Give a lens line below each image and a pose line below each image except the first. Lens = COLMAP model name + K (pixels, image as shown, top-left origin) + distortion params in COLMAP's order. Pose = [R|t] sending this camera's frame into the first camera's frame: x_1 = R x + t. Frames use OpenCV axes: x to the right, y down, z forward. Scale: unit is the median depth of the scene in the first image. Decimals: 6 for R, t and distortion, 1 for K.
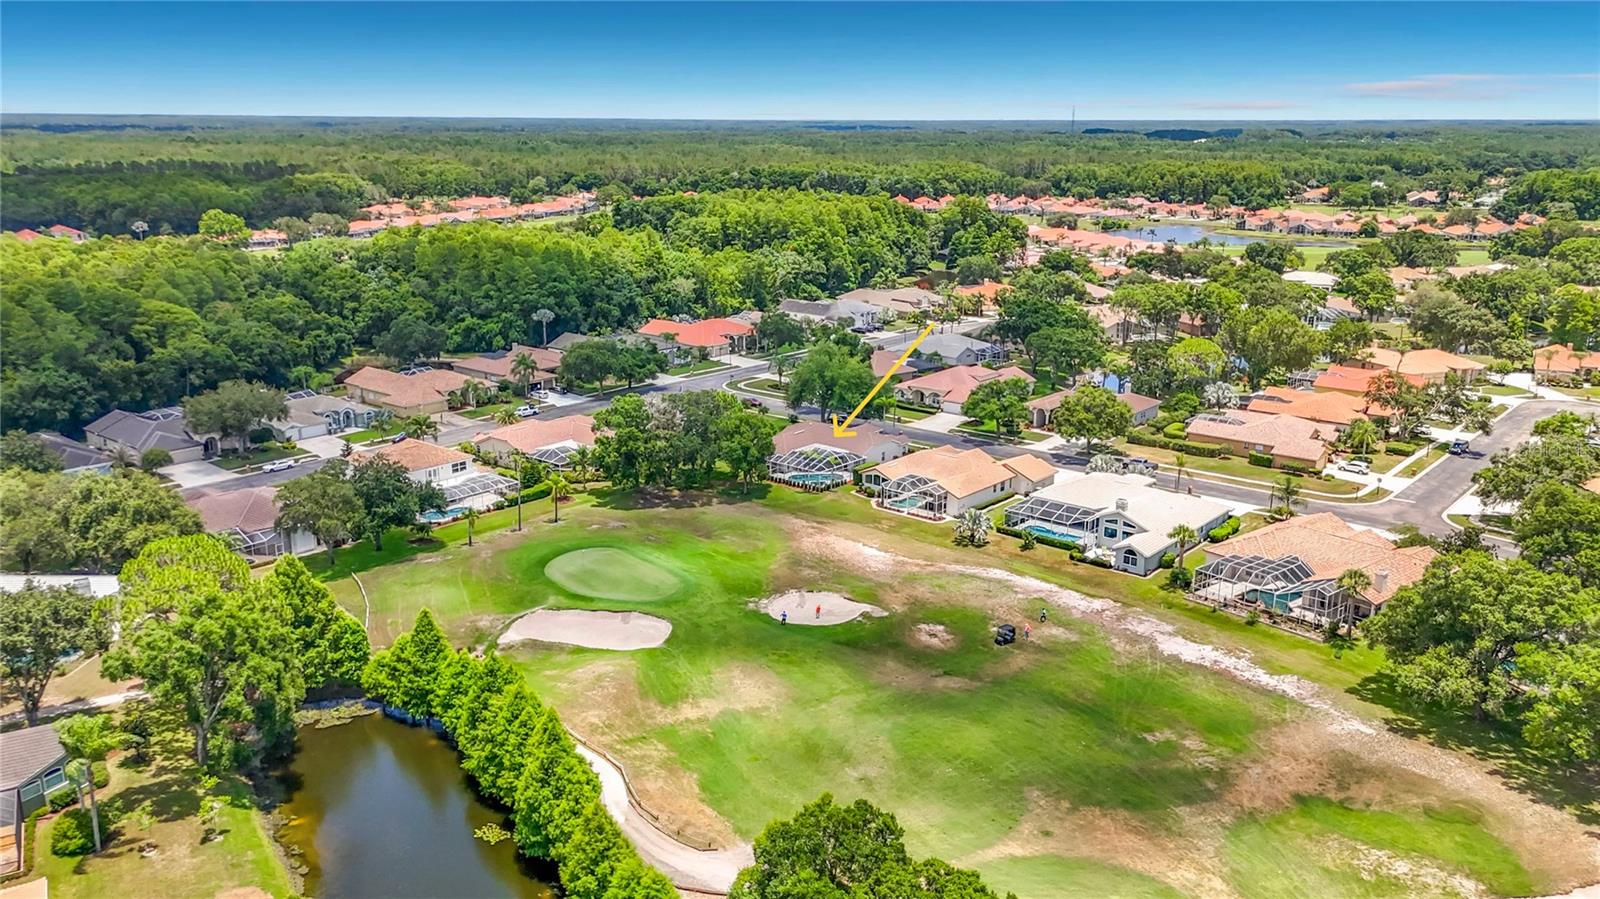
lens RADIAL K [[1191.9, 0, 800.0], [0, 1191.9, 449.5], [0, 0, 1]] dist [0.070043, -0.081340]
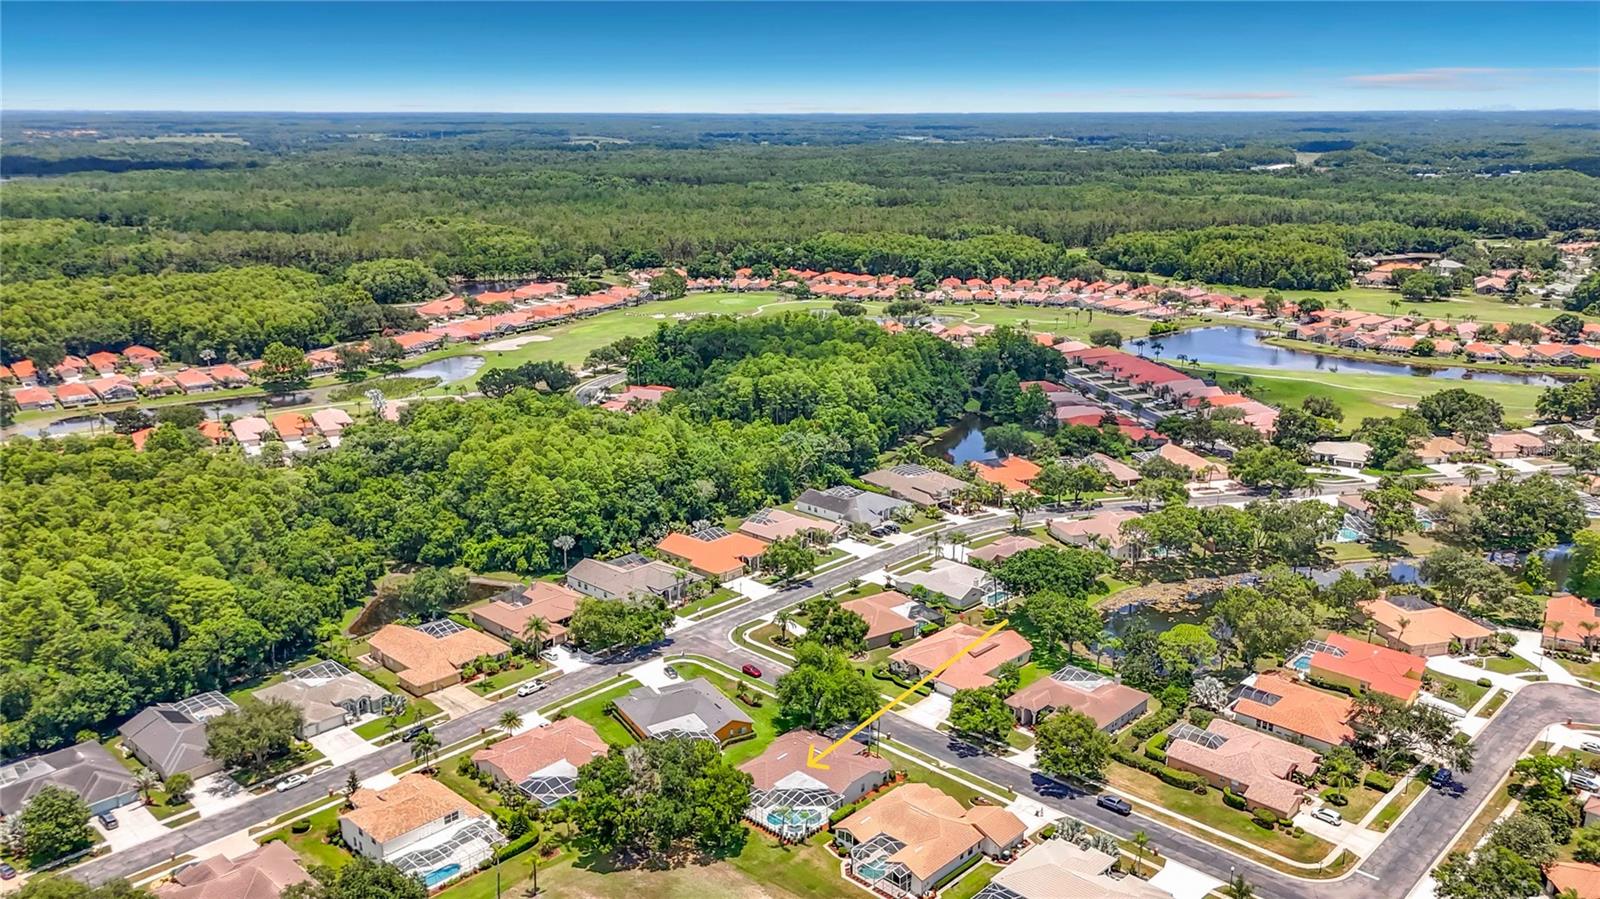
lens RADIAL K [[1196.8, 0, 800.0], [0, 1196.8, 449.5], [0, 0, 1]] dist [0.077557, -0.088425]
pose [[0.998205, 0.004212, -0.059747, 0.054648], [-0.004540, 0.999975, -0.005346, -0.197123], [0.059723, 0.005607, 0.998199, -0.030271]]
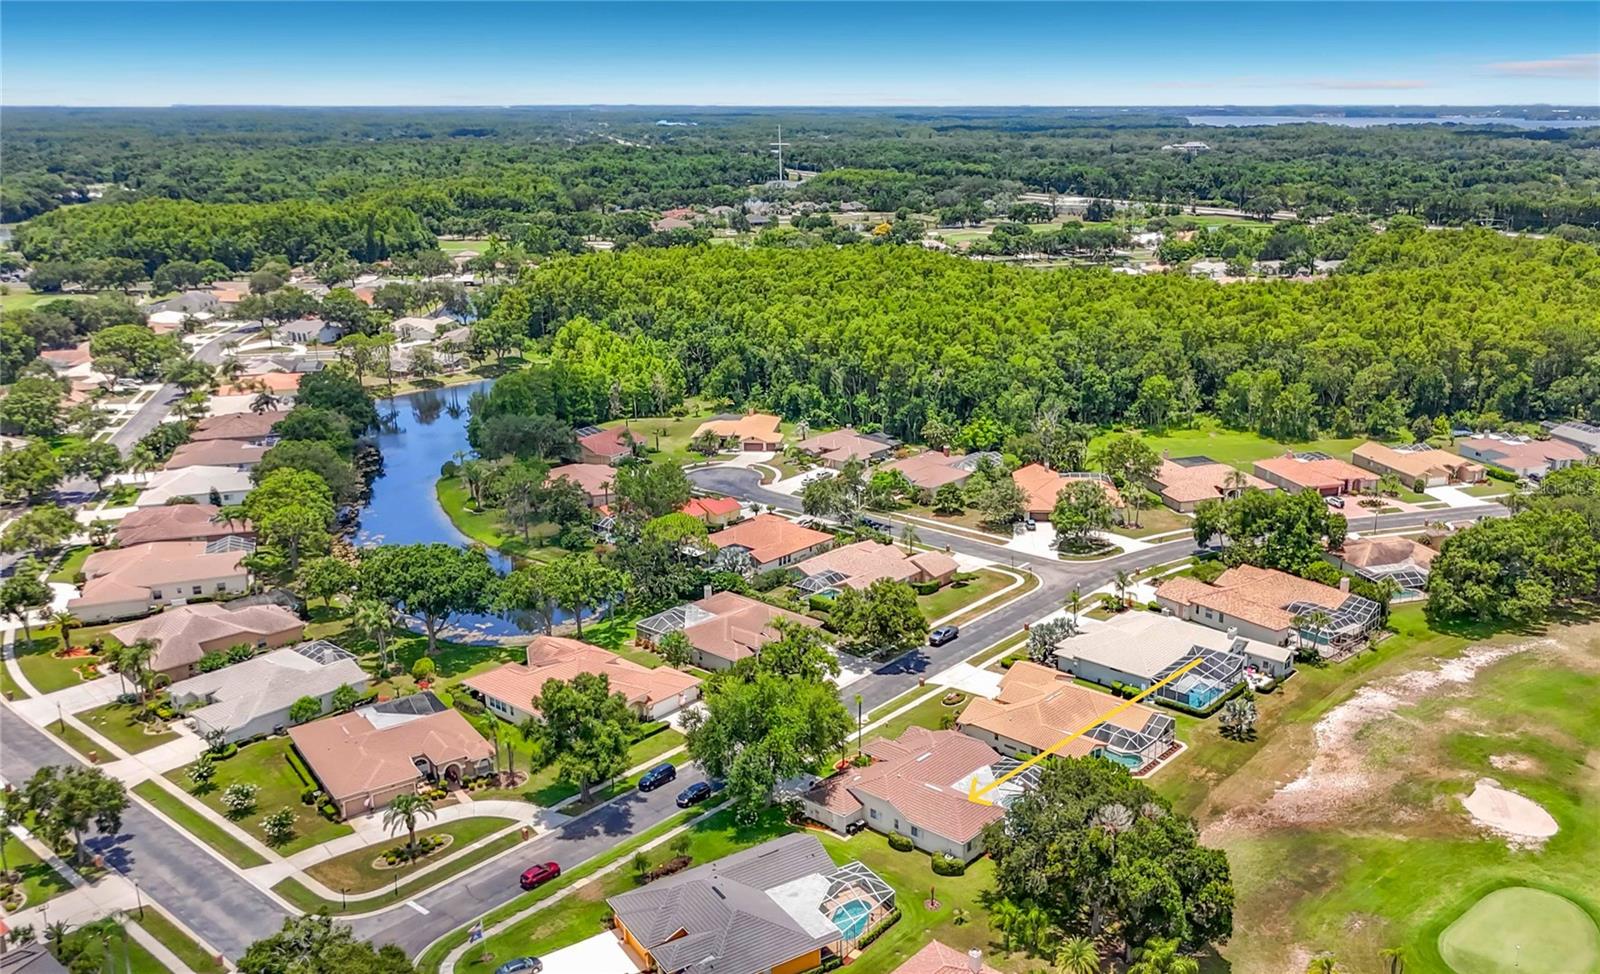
lens RADIAL K [[1340.9, 0, 800.0], [0, 1340.9, 487.0], [0, 0, 1]] dist [0.001524, 0.000740]
pose [[-0.008264, -0.272189, 0.962208, -0.473521], [0.261814, 0.928085, 0.264785, -0.274122], [-0.965083, 0.254108, 0.063593, 0.684890]]
